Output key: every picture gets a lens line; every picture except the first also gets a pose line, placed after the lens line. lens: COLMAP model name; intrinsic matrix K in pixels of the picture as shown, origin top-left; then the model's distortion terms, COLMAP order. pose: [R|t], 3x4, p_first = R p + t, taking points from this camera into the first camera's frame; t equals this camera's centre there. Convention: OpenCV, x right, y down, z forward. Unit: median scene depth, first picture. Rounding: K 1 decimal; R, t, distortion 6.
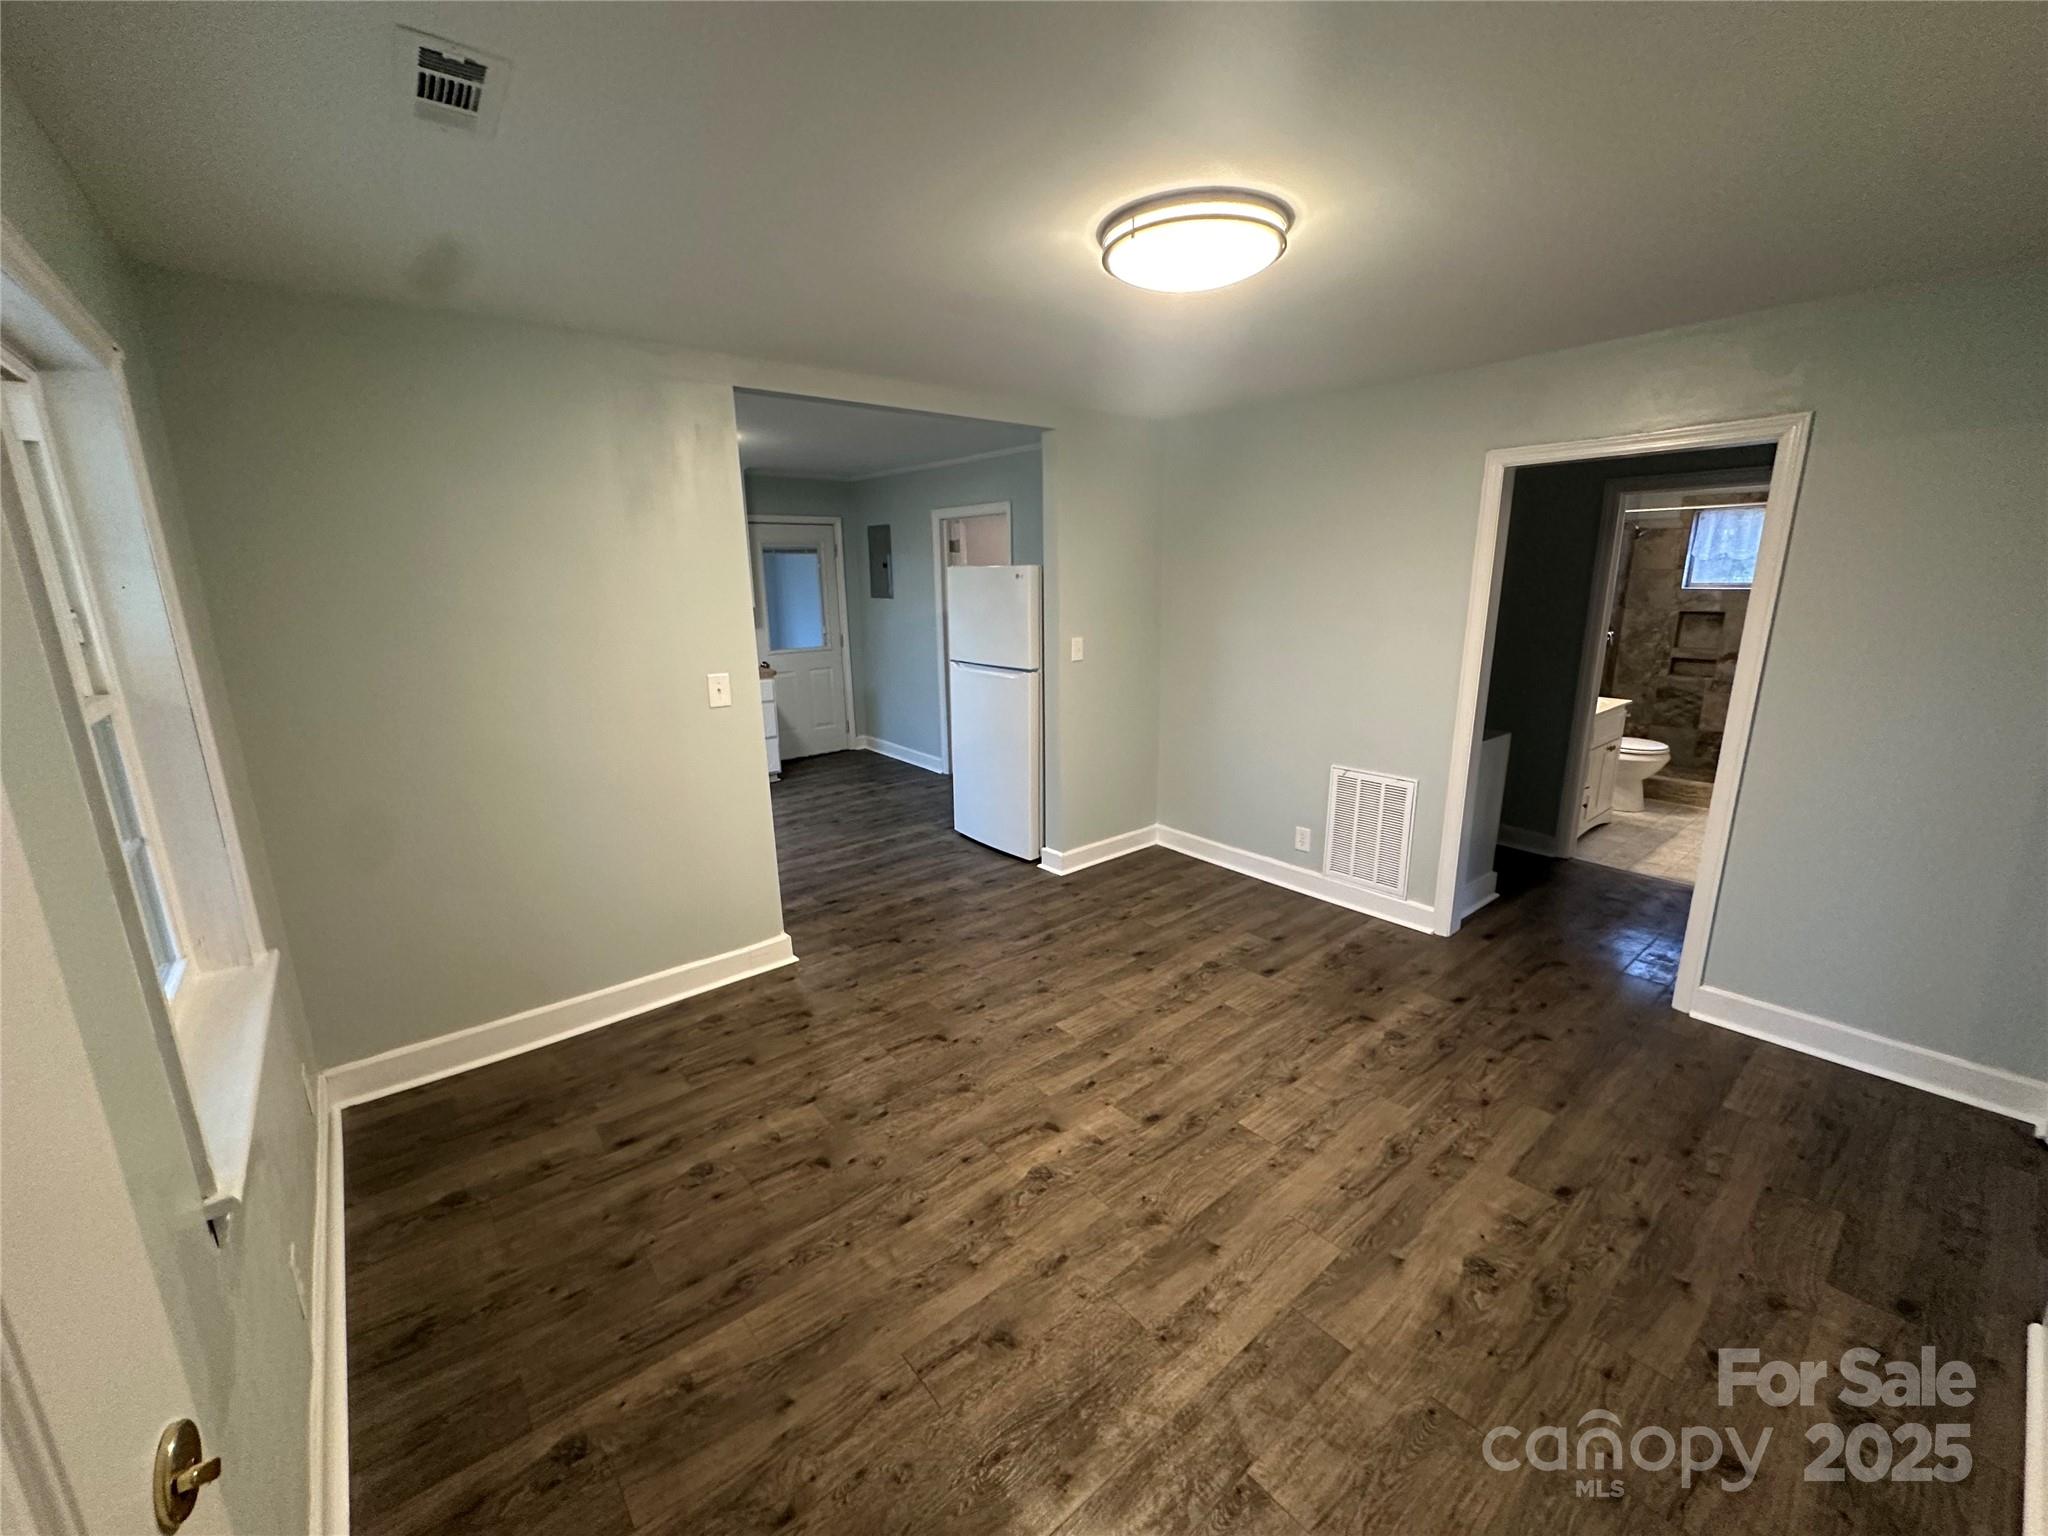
lens RADIAL K [[815.1, 0, 1013.8], [0, 815.1, 768.5], [0, 0, 1]] dist [-0.003127, -0.000101]
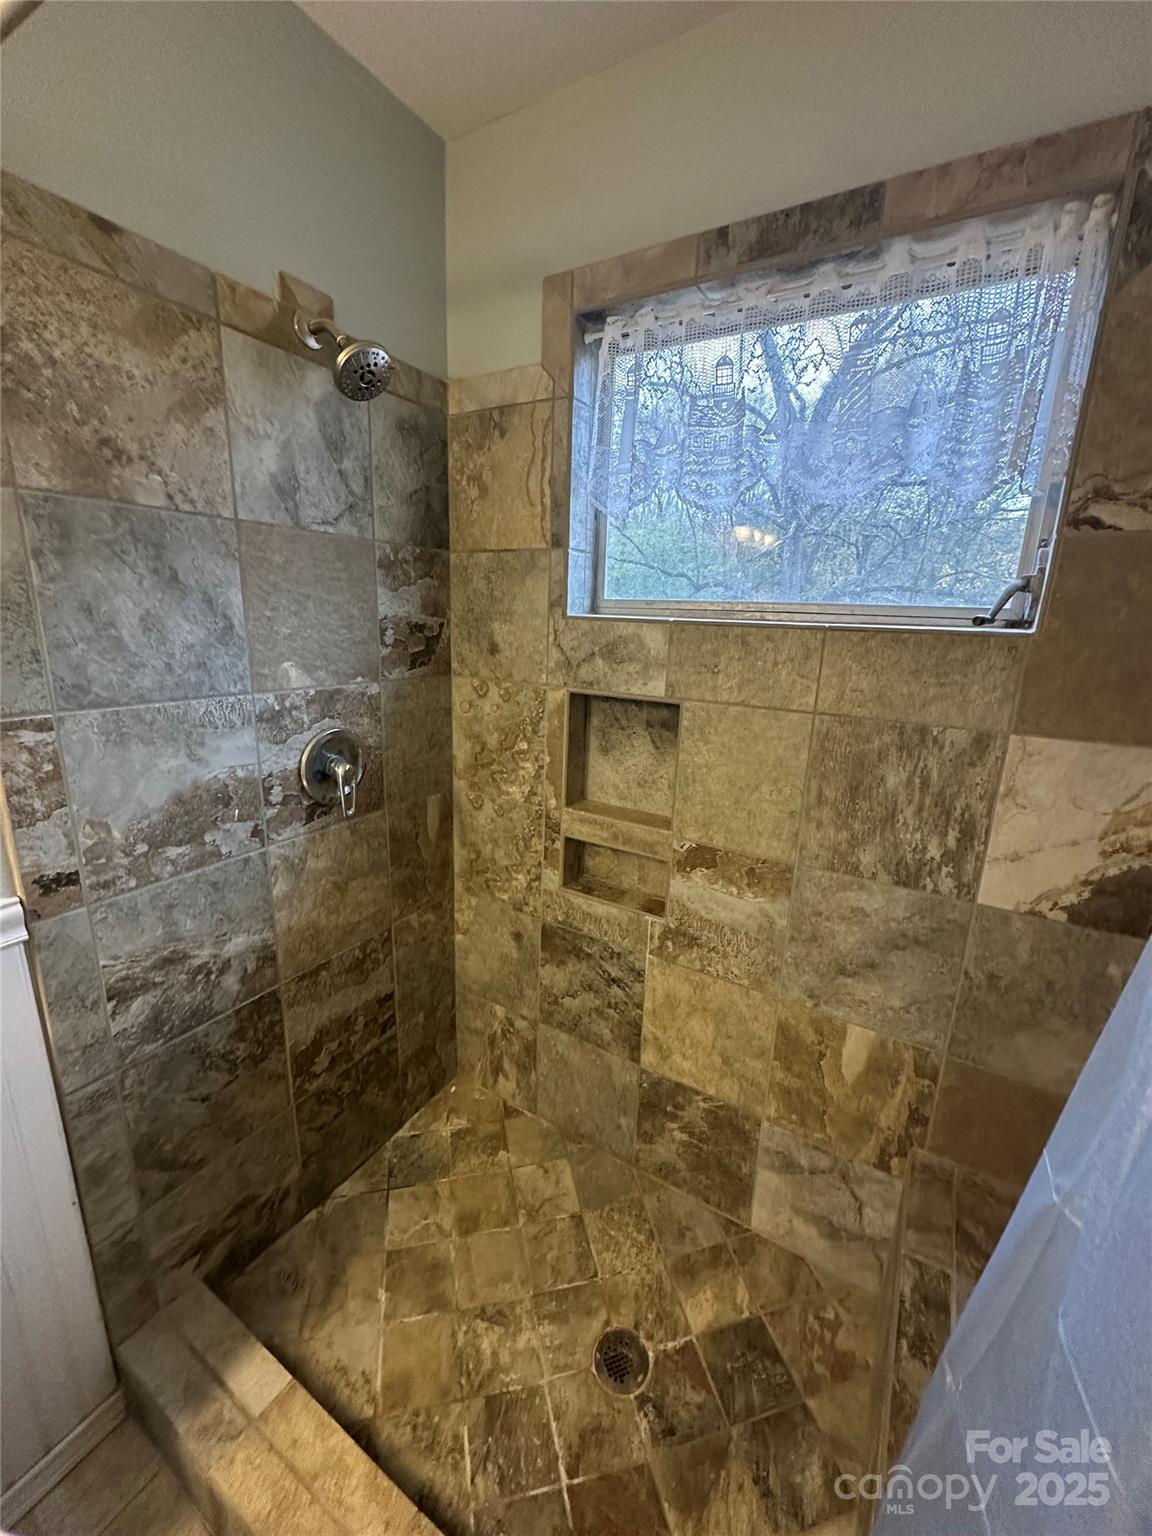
lens RADIAL K [[611.3, 0, 577.5], [0, 611.3, 762.0], [0, 0, 1]] dist [-0.003127, -0.000101]
pose [[0.942494, -0.035937, 0.332286, 0.740510], [0.032454, 0.999345, 0.016028, -0.170071], [-0.332645, -0.004323, 0.943042, 0.780854]]
